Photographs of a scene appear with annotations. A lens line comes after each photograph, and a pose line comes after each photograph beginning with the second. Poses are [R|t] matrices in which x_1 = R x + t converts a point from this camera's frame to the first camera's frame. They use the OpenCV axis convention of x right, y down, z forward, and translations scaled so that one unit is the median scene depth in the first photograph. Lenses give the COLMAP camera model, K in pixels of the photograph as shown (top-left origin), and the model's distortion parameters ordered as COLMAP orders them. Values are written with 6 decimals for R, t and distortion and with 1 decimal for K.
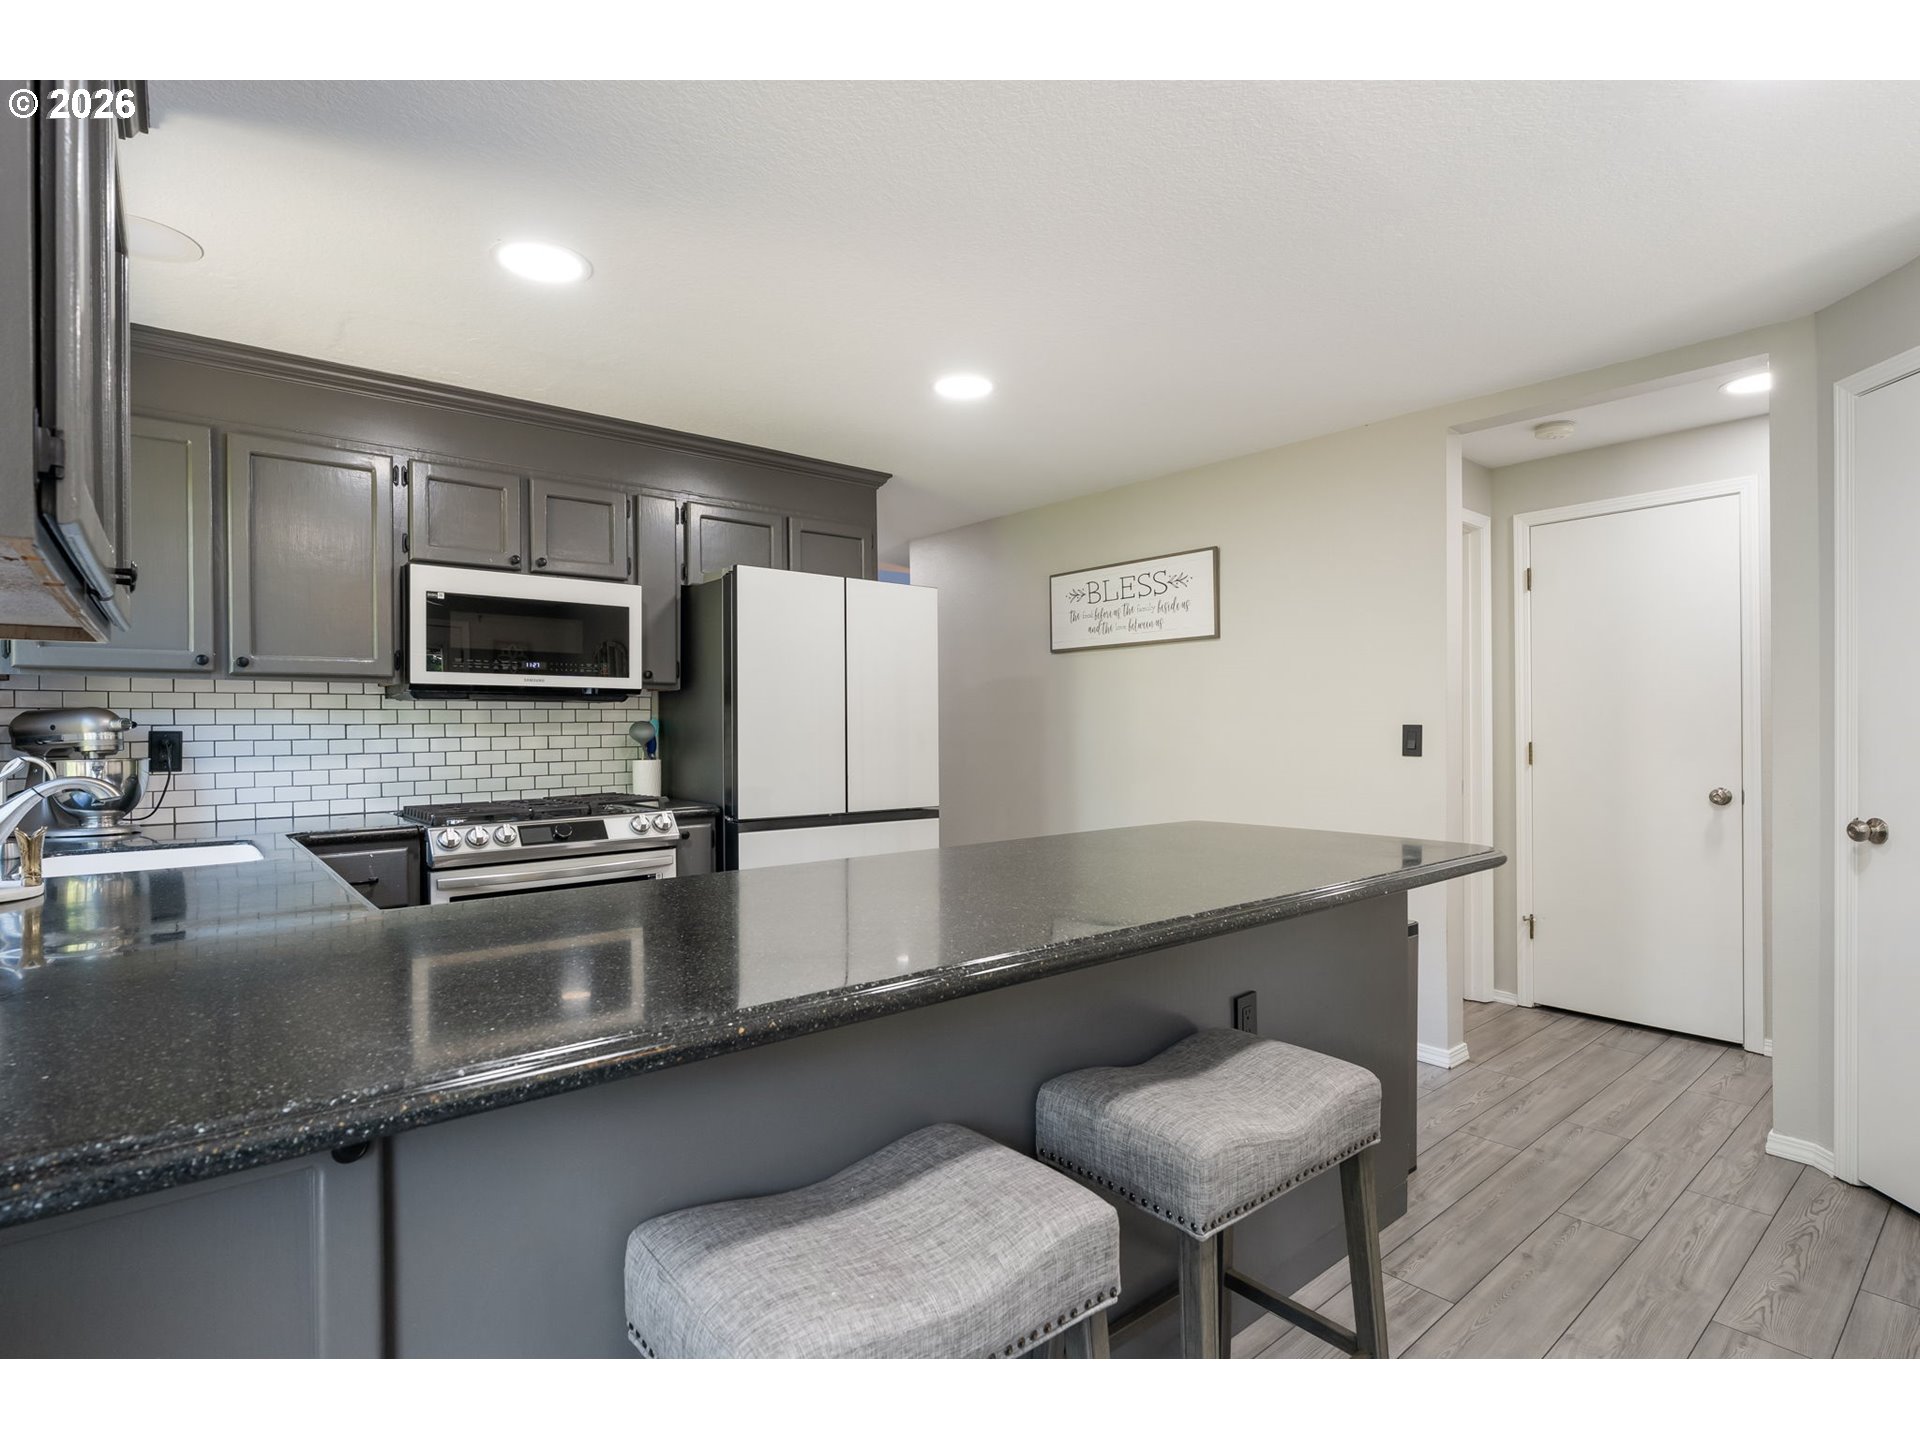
lens RADIAL K [[961.1, 0, 960.0], [0, 961.1, 720.0], [0, 0, 1]] dist [-0.003927, -0.000796]
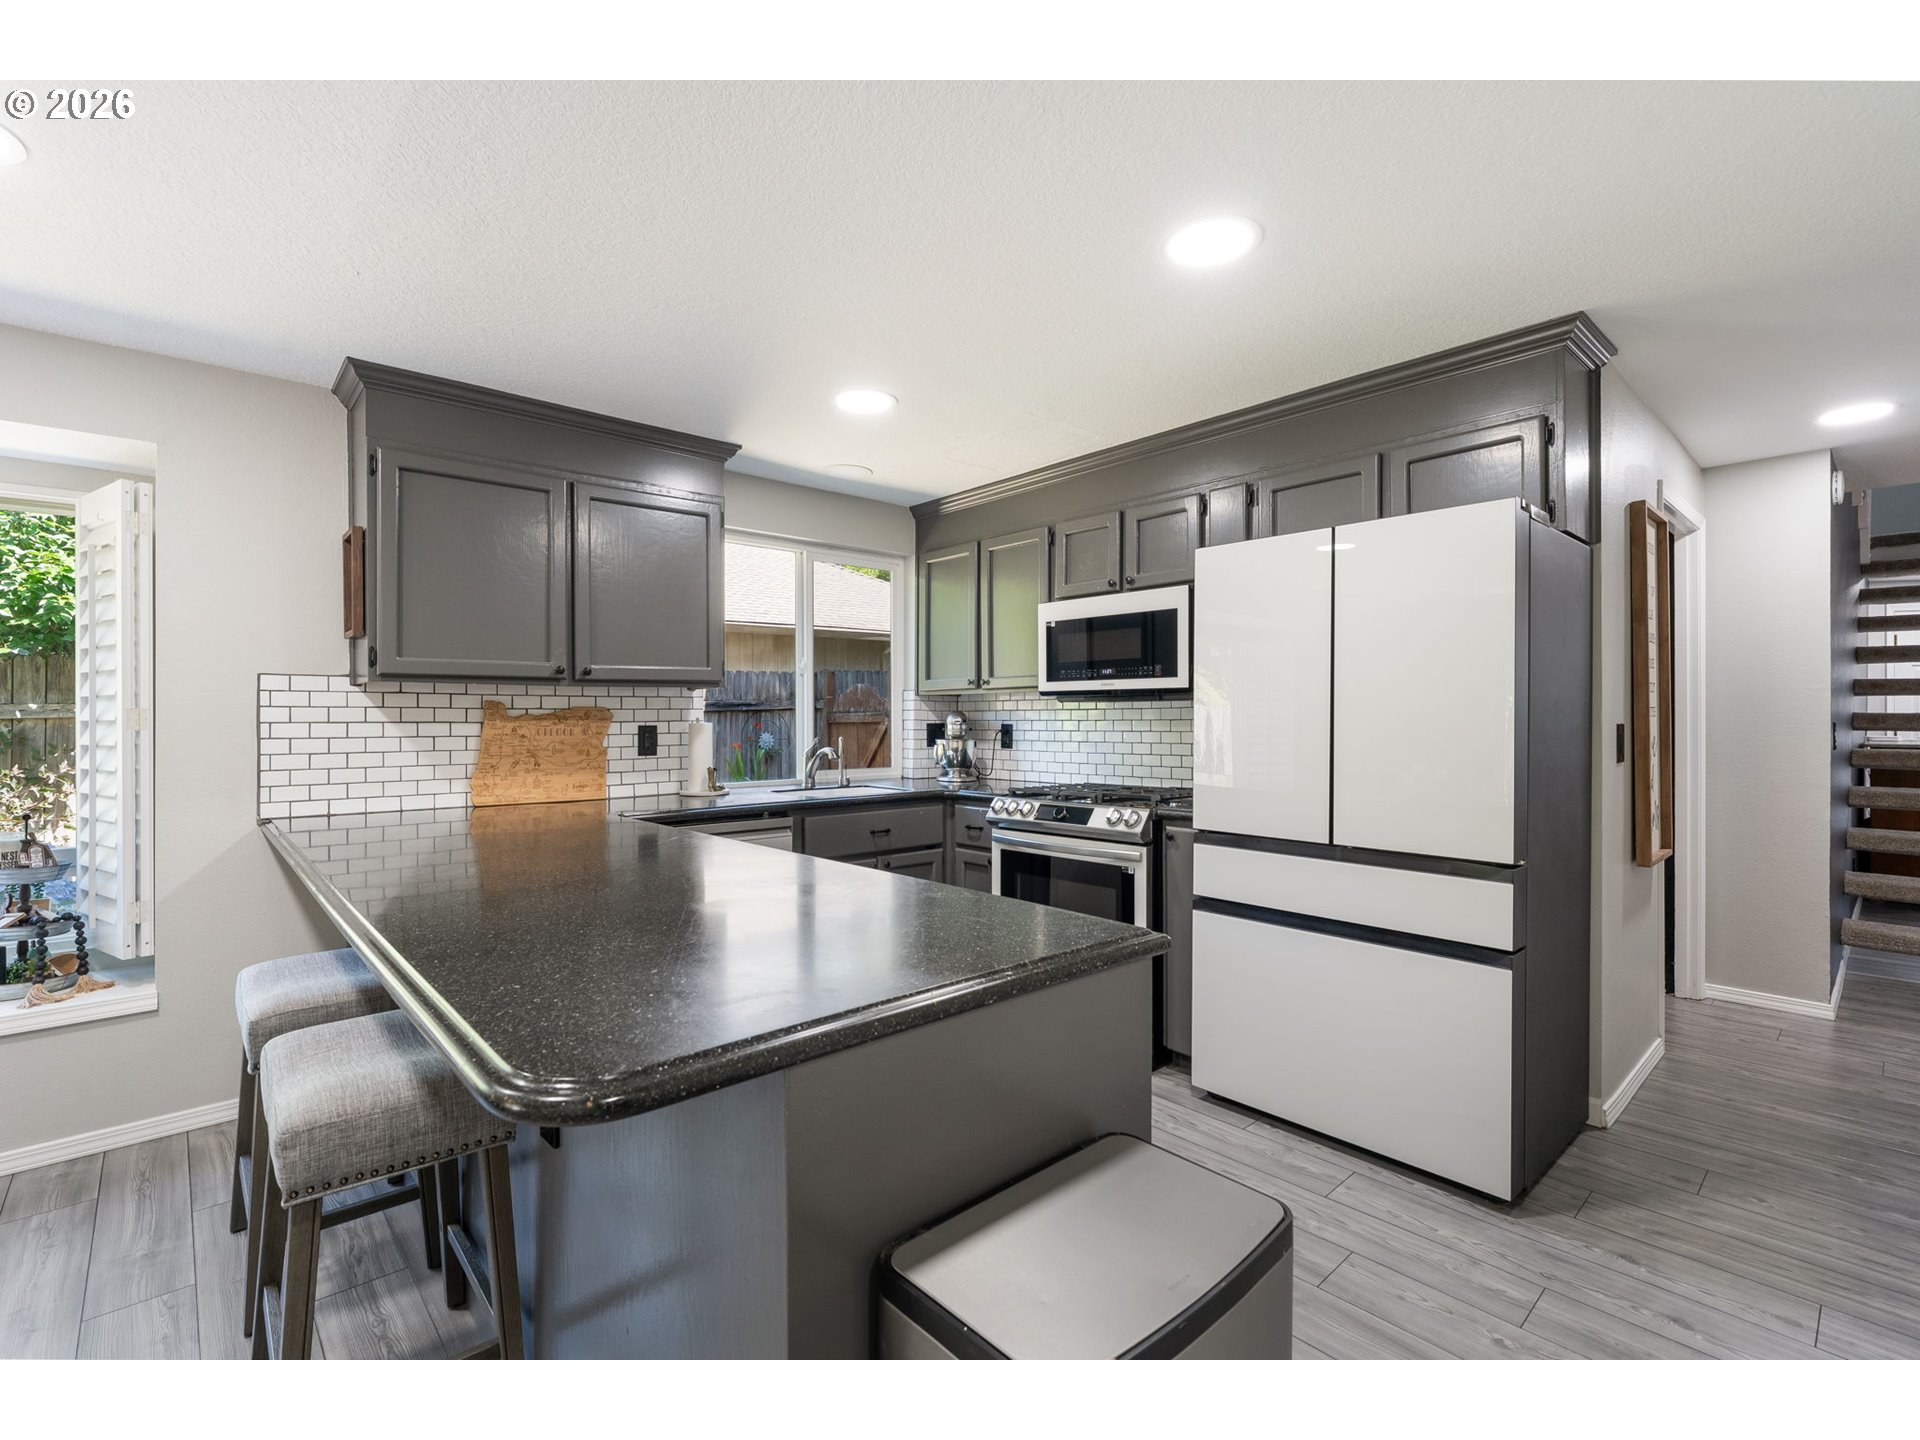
lens RADIAL K [[874.6, 0, 952.0], [0, 874.6, 710.0], [0, 0, 1]] dist [-0.000024, -0.000088]
pose [[0.023301, -0.003047, -0.999724, 0.638792], [0.008194, 0.999962, -0.002857, -0.008816], [0.999695, -0.008125, 0.023325, 0.807745]]
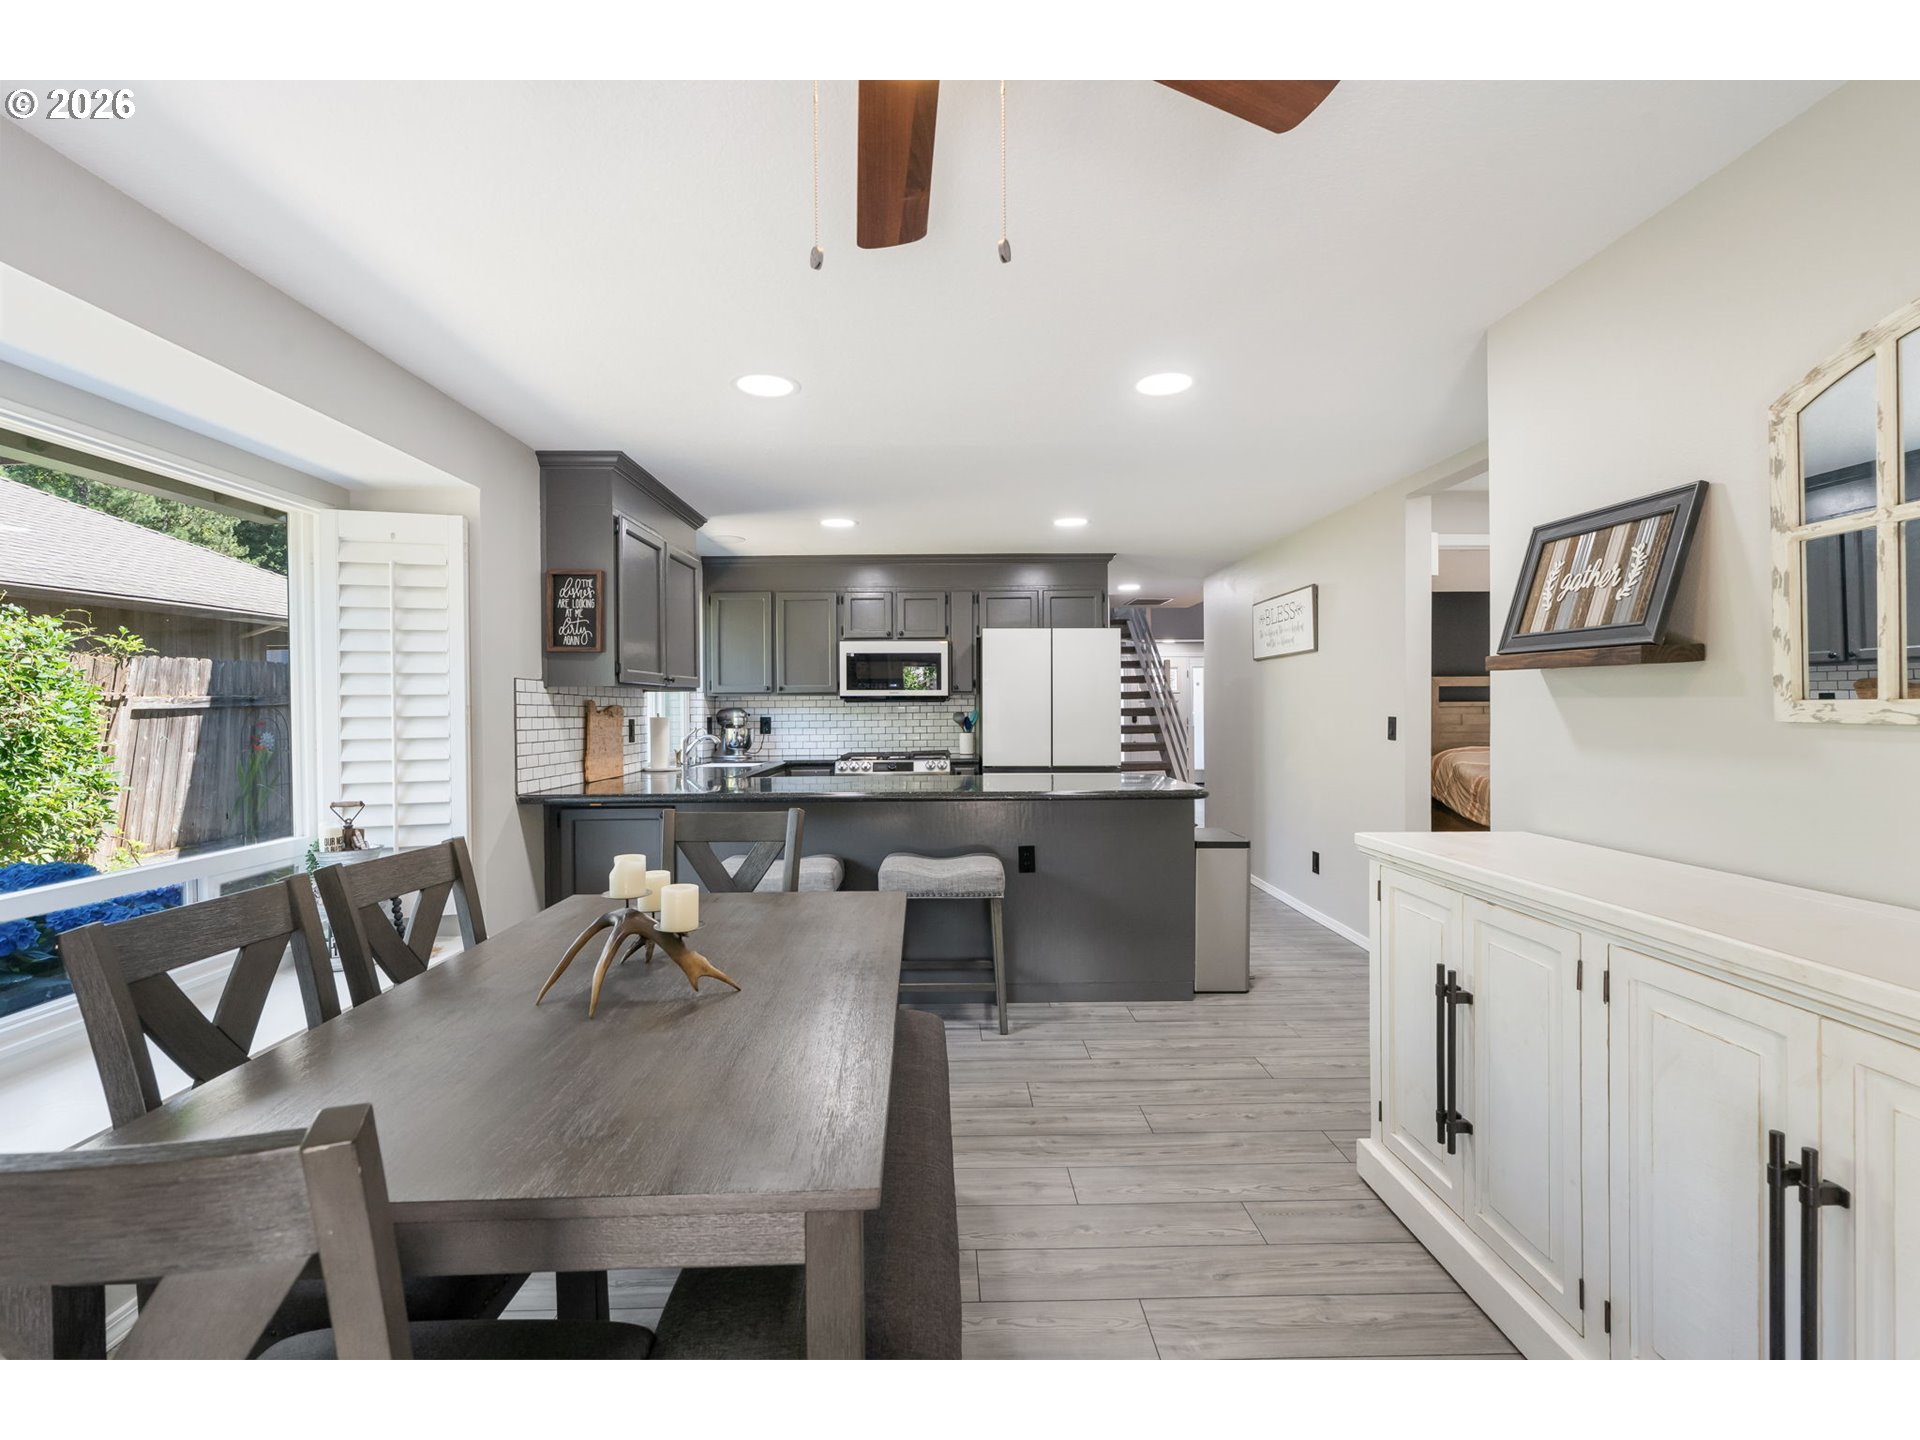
lens RADIAL K [[874.6, 0, 952.0], [0, 874.6, 710.0], [0, 0, 1]] dist [-0.000024, -0.000088]
pose [[0.775005, 0.001433, -0.631953, 0.847613], [0.005009, 0.999952, 0.008411, -0.020536], [0.631935, -0.009685, 0.774961, -0.370003]]
